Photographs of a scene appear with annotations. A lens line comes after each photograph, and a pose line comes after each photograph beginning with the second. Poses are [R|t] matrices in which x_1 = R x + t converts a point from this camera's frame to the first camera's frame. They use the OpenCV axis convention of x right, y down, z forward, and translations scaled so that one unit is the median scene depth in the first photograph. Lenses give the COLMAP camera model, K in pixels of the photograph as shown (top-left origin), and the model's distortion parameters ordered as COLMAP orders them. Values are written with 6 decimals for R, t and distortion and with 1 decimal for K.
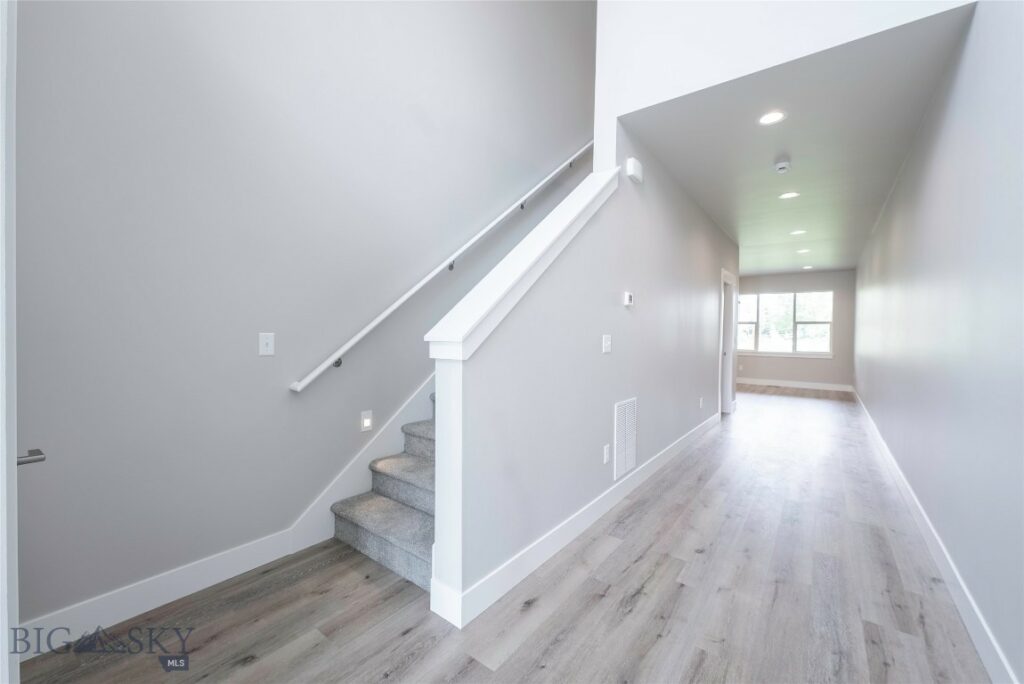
lens RADIAL K [[410.5, 0, 510.3], [0, 410.5, 340.5], [0, 0, 1]] dist [0.002930, -0.000072]
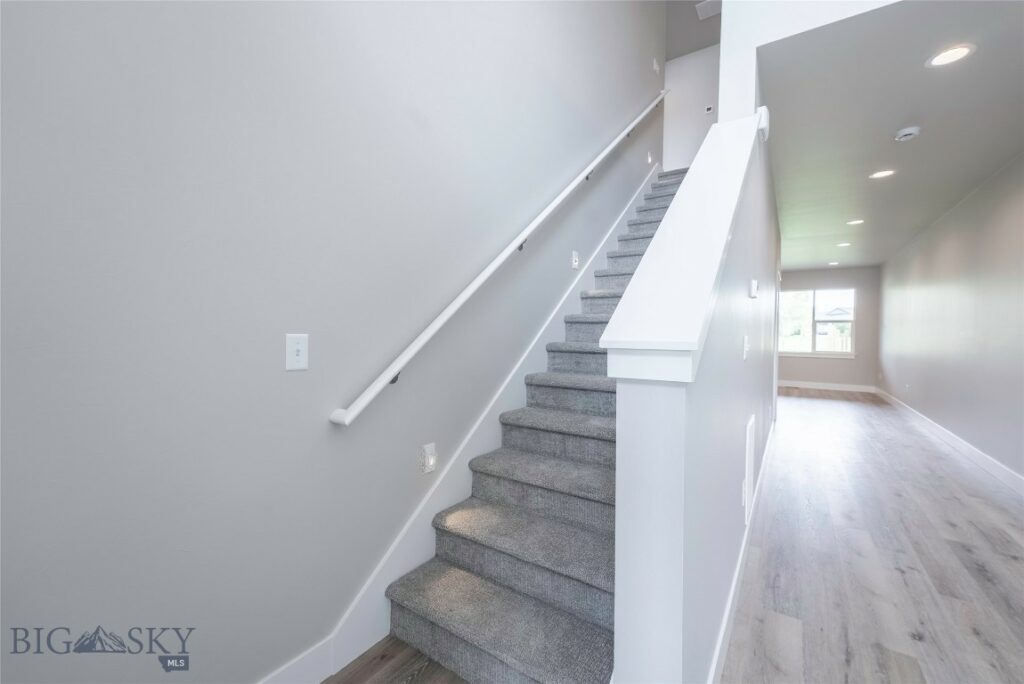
lens RADIAL K [[410.5, 0, 513.8], [0, 410.5, 339.6], [0, 0, 1]] dist [0.002930, -0.000072]
pose [[0.997630, -0.003664, 0.068712, -0.249569], [0.003760, 0.999992, -0.001270, -0.006643], [-0.068707, 0.001526, 0.997636, 0.283747]]
